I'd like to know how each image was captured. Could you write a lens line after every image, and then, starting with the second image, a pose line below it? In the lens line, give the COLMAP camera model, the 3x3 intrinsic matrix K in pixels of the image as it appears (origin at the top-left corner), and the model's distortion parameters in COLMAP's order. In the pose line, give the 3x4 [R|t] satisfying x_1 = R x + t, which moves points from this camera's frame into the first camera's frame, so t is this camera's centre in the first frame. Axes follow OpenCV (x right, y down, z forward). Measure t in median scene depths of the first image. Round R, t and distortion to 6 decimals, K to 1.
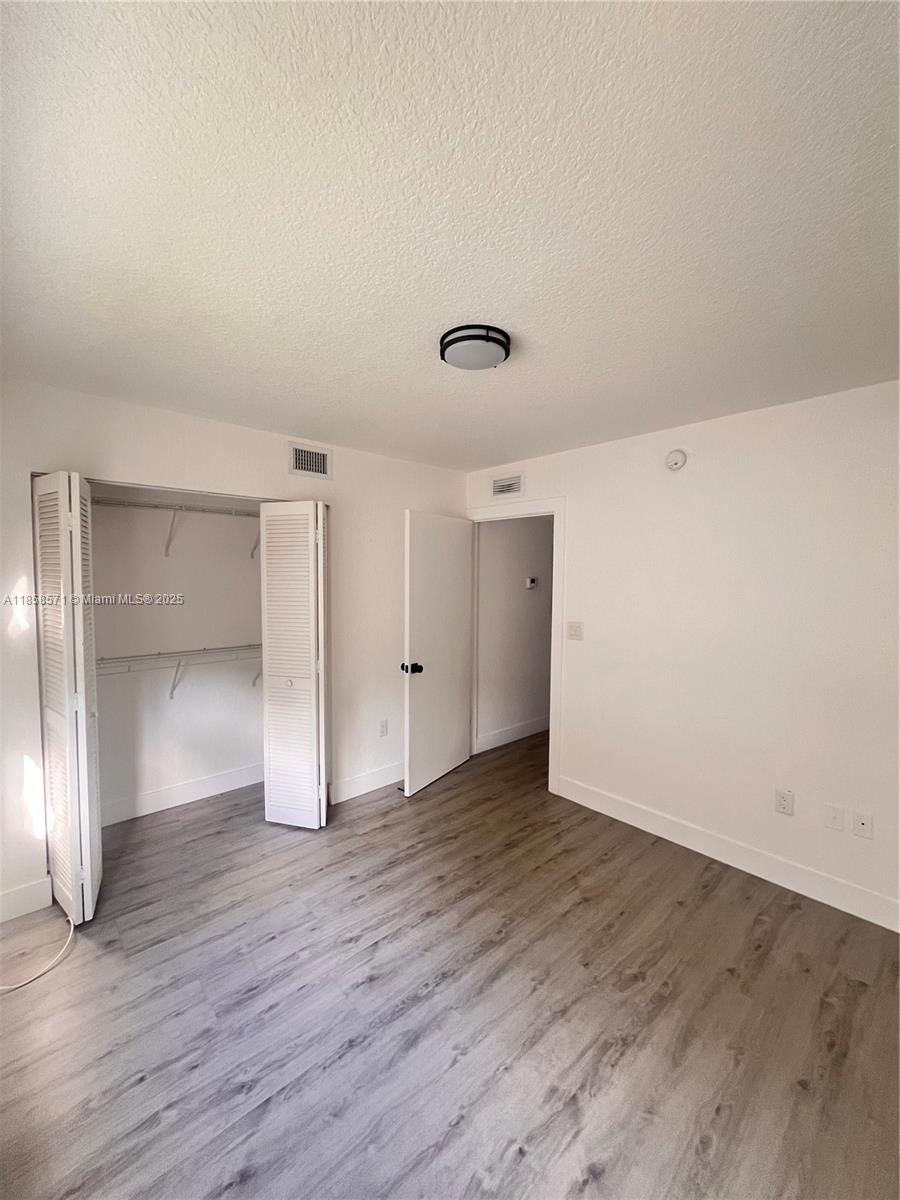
lens RADIAL K [[482.8, 0, 450.0], [0, 482.8, 600.0], [0, 0, 1]] dist [-0.003315, -0.000164]
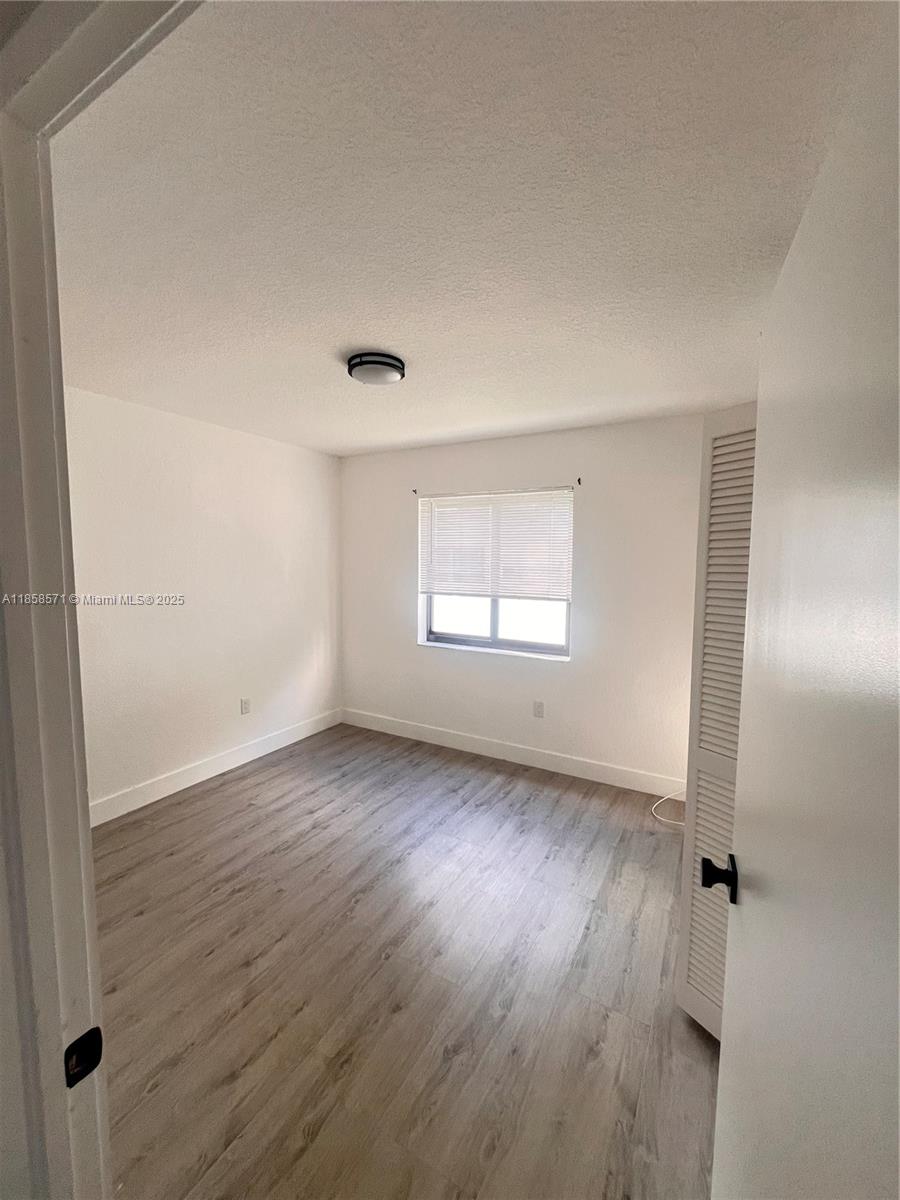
lens RADIAL K [[482.8, 0, 450.0], [0, 482.8, 600.0], [0, 0, 1]] dist [-0.003315, -0.000164]
pose [[-0.950951, 0.011970, -0.309109, 0.227125], [-0.030892, 0.990581, 0.133395, -0.088946], [0.307794, 0.136401, -0.941625, 1.970745]]
